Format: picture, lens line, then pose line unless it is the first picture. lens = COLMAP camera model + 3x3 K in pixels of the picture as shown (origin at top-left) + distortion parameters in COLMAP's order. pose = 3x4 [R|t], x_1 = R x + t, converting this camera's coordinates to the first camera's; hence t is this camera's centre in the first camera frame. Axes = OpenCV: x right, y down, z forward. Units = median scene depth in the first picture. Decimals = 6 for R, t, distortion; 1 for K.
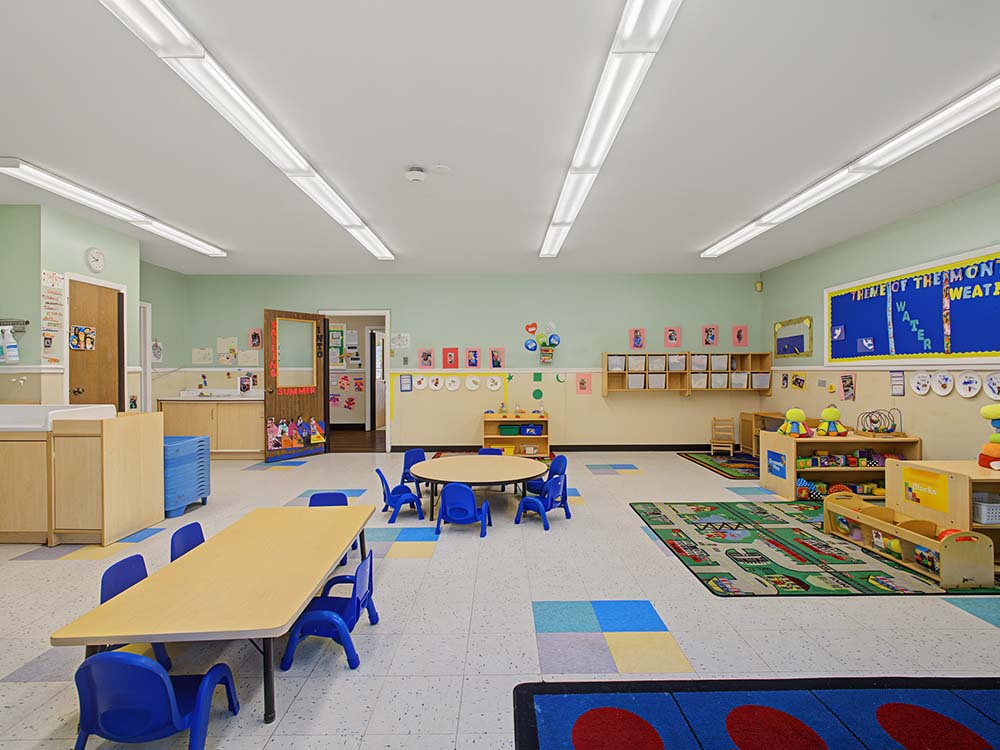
lens RADIAL K [[482.7, 0, 501.4], [0, 482.7, 372.4], [0, 0, 1]] dist [-0.000769, -0.000038]
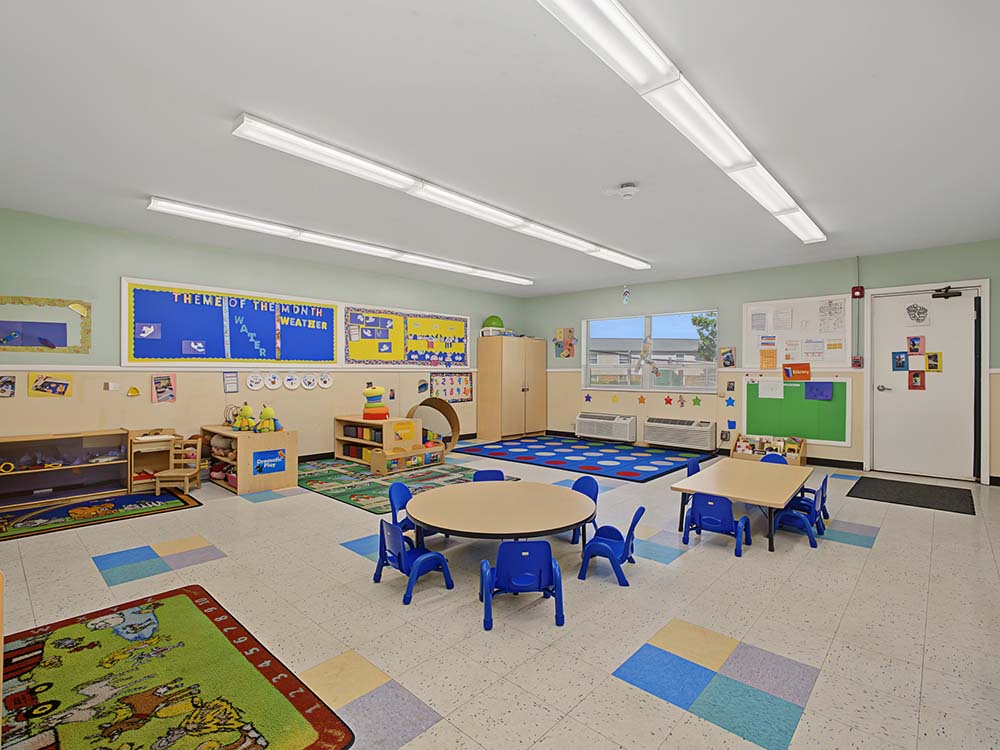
lens RADIAL K [[482.7, 0, 501.2], [0, 482.7, 374.3], [0, 0, 1]] dist [-0.000769, -0.000038]
pose [[-0.730552, -0.000310, 0.682857, -0.498663], [0.002908, 0.999989, 0.003565, 0.000483], [-0.682851, 0.004590, -0.730543, 1.413741]]
